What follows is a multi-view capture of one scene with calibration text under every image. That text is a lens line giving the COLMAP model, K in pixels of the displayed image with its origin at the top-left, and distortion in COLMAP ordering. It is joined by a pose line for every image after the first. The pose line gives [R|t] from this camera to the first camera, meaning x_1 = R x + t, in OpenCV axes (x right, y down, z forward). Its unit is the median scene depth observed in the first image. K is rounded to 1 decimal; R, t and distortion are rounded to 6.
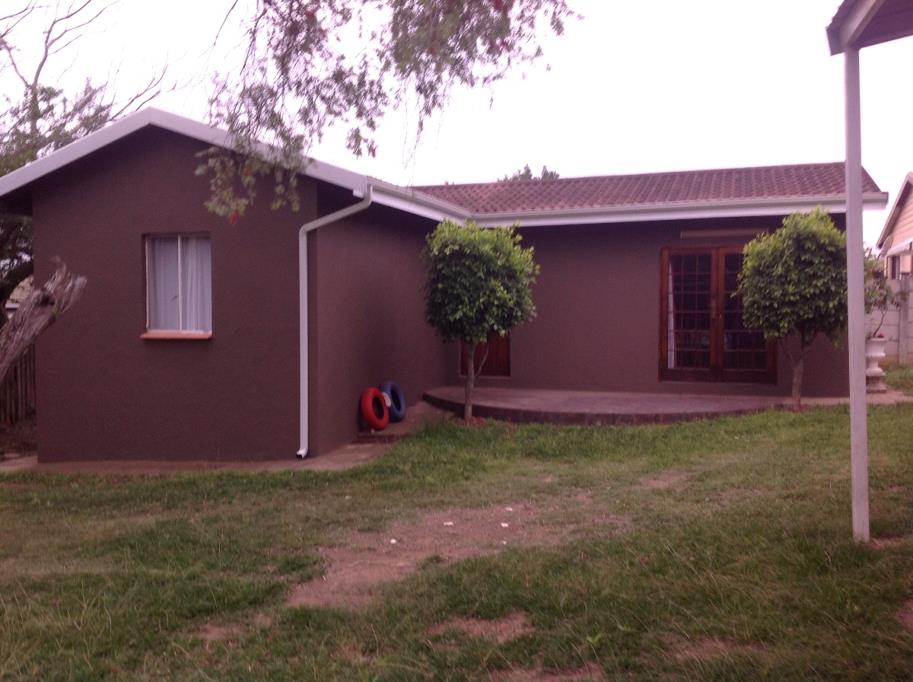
lens RADIAL K [[784.2, 0, 454.9], [0, 784.2, 311.5], [0, 0, 1]] dist [0.000253, -0.109436]
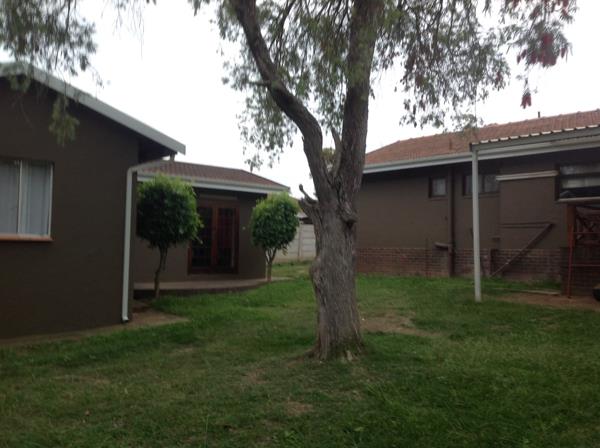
lens RADIAL K [[515.3, 0, 298.9], [0, 515.3, 204.6], [0, 0, 1]] dist [0.000253, -0.109436]
pose [[0.503873, 0.086317, 0.859454, -0.847155], [-0.000129, 0.995002, -0.099854, 0.059086], [-0.863778, 0.050203, 0.501365, 0.203018]]
